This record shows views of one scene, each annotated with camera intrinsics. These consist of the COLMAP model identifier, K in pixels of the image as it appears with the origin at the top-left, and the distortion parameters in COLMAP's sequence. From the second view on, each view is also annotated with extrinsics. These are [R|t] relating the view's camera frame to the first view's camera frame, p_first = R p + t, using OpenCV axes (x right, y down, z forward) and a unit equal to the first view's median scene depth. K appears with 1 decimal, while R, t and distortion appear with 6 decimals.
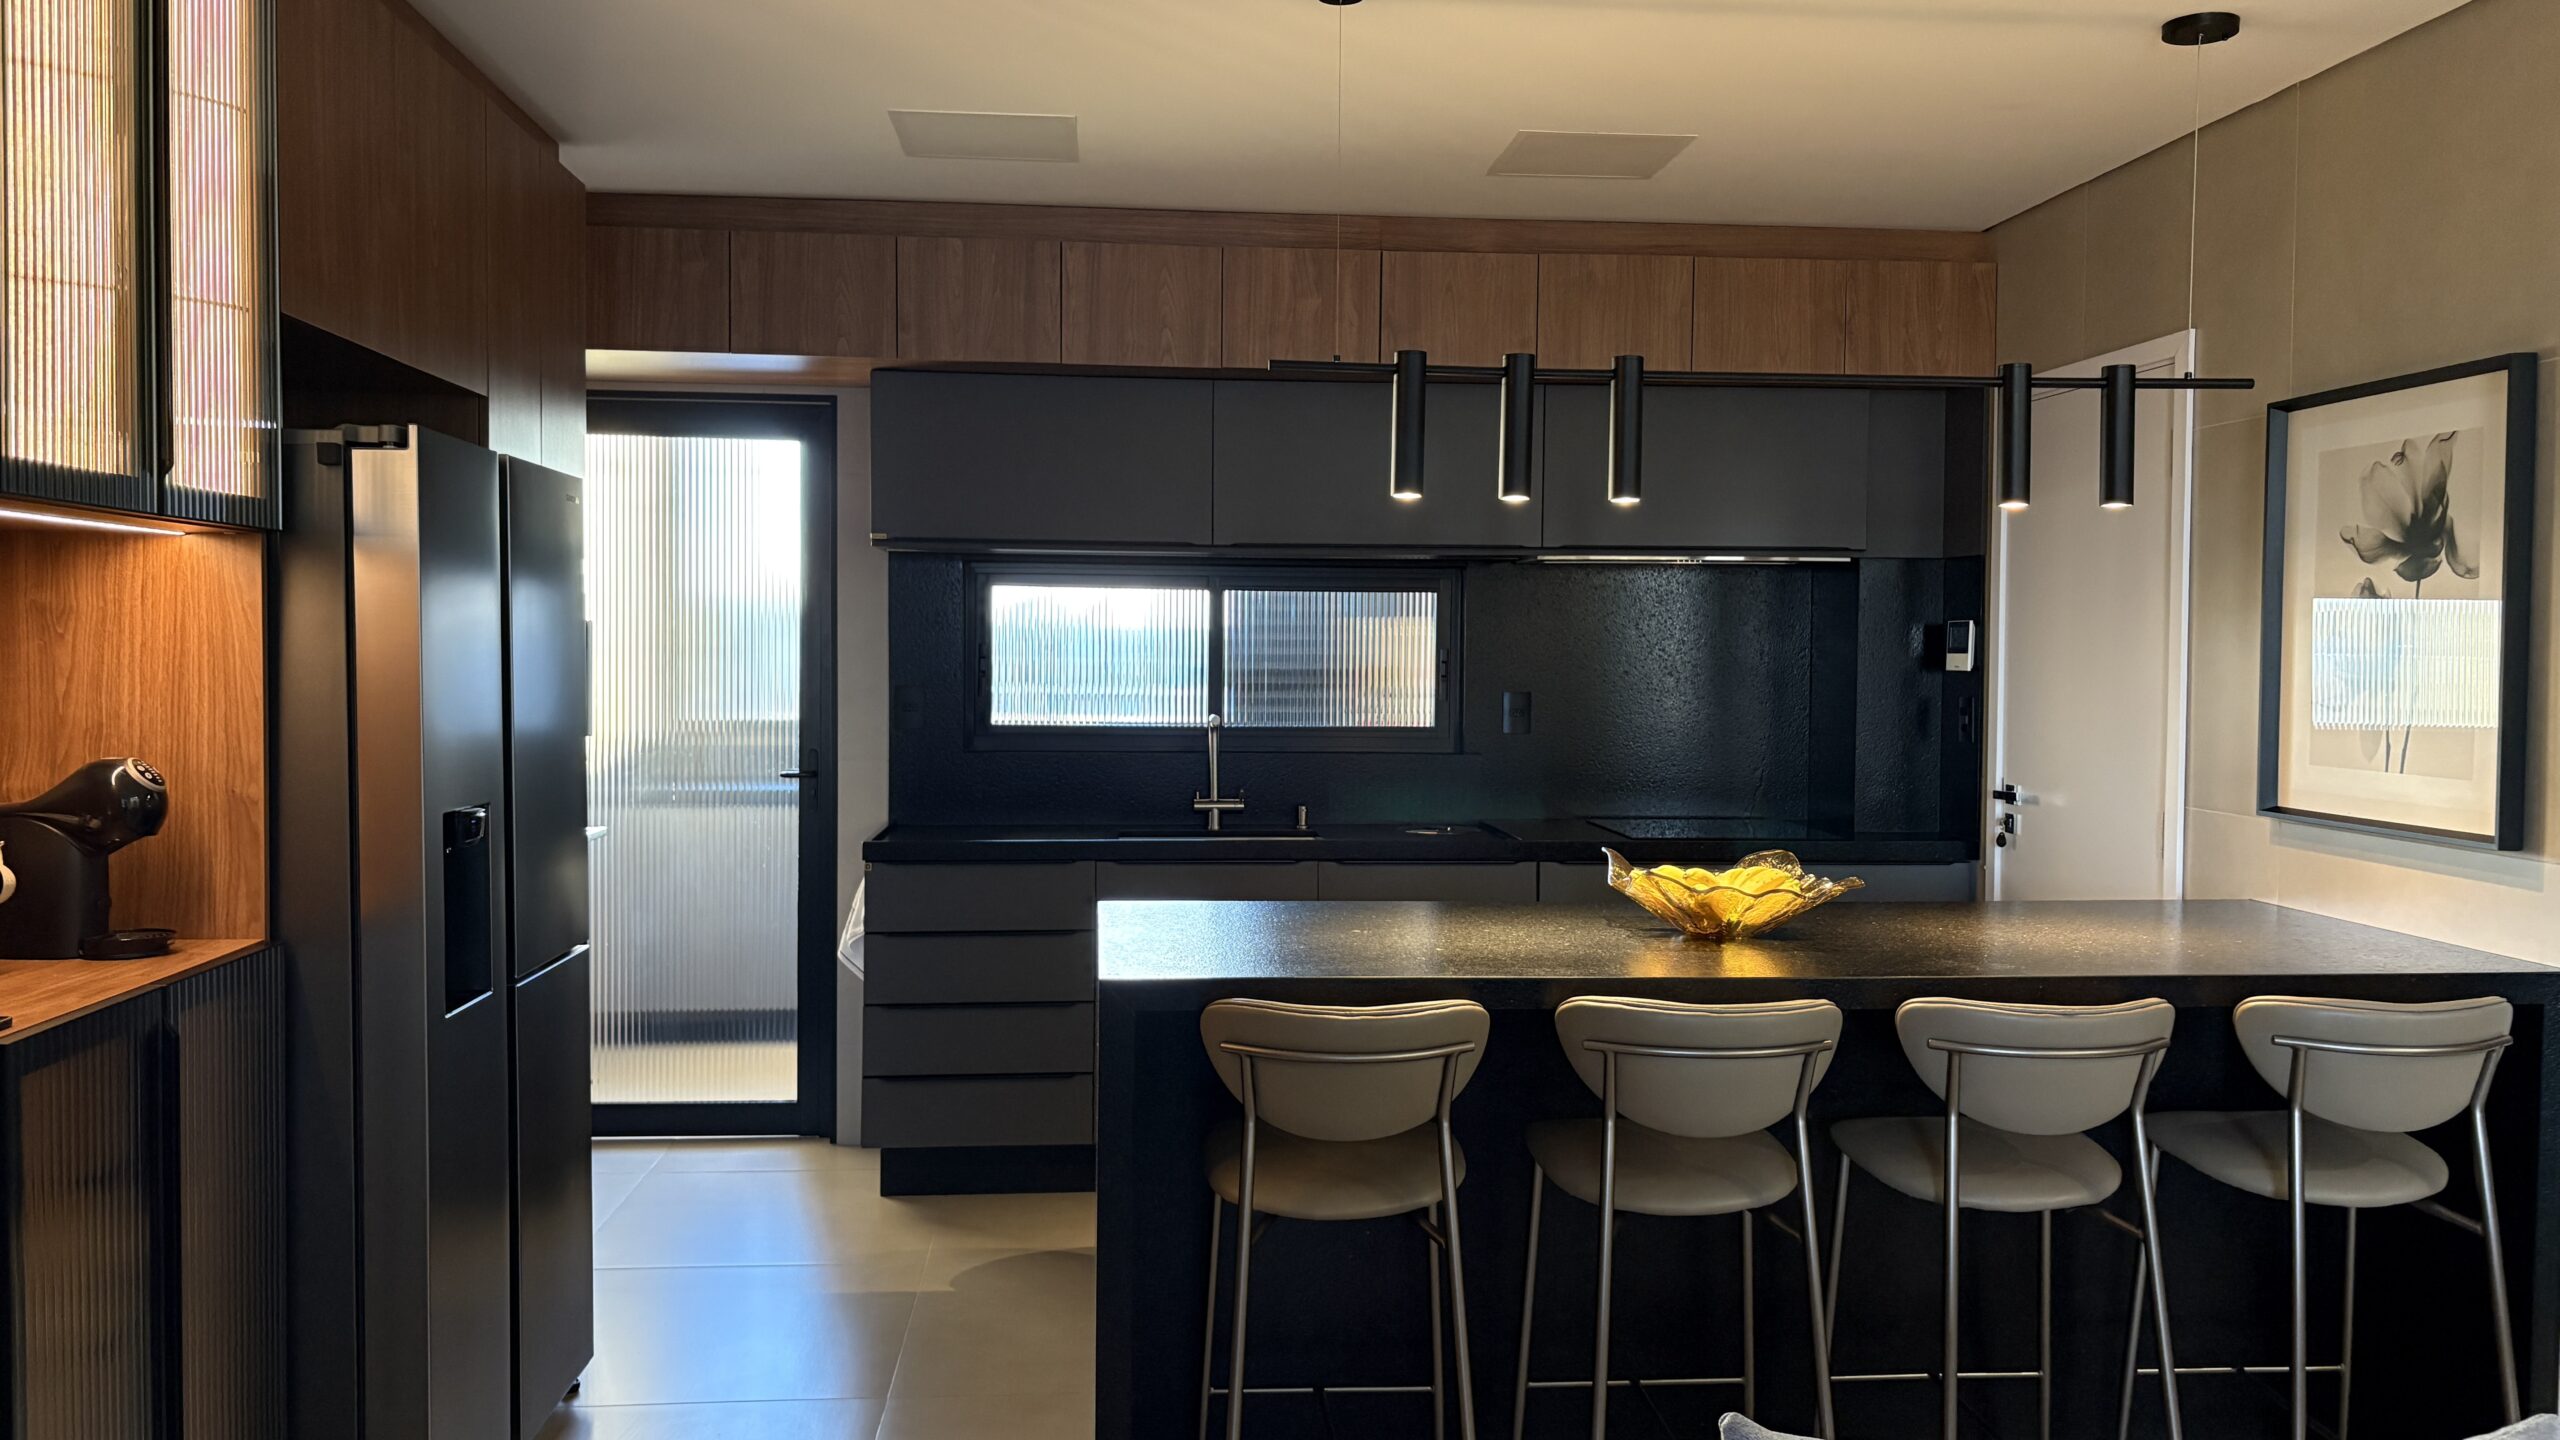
lens RADIAL K [[1944.1, 0, 1275.3], [0, 1944.1, 756.7], [0, 0, 1]] dist [0.103416, -0.136632]
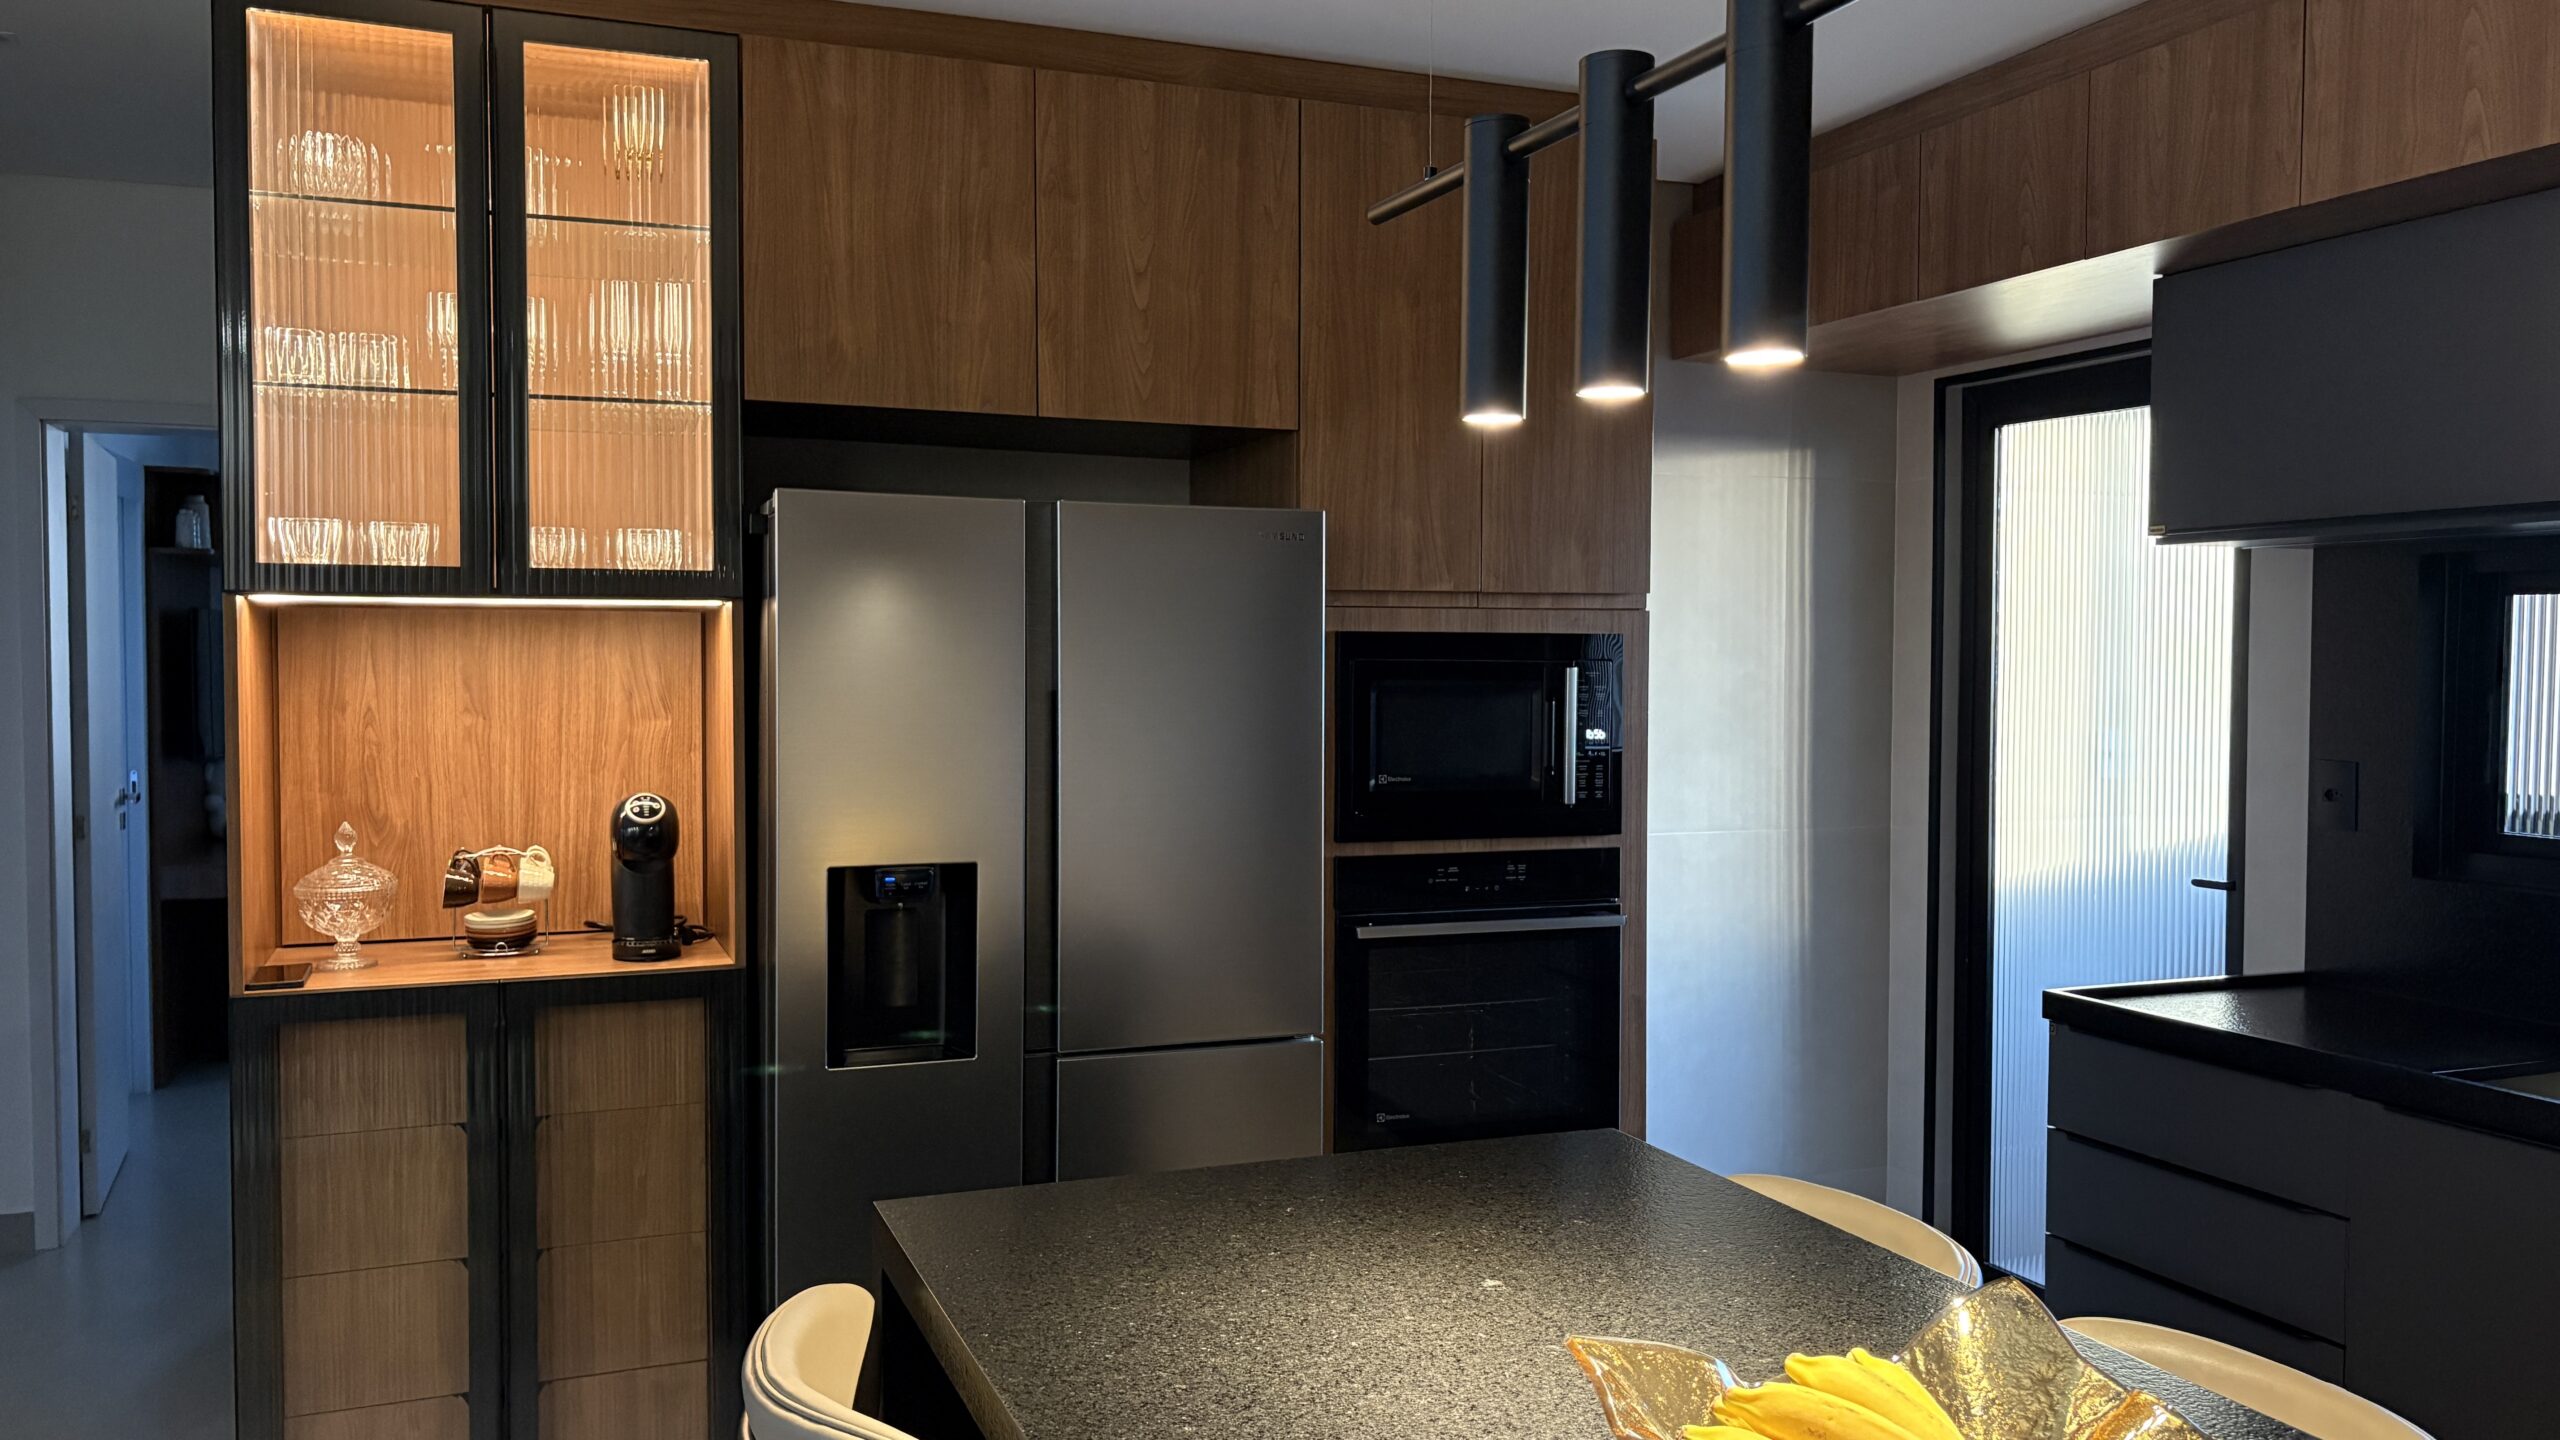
lens RADIAL K [[1949.8, 0, 1280.0], [0, 1949.8, 720.0], [0, 0, 1]] dist [0.102866, -0.139252]
pose [[0.273560, 0.025862, -0.961507, 0.367165], [-0.053249, 0.998513, 0.011708, -0.043383], [0.960380, 0.047997, 0.274530, 0.565582]]
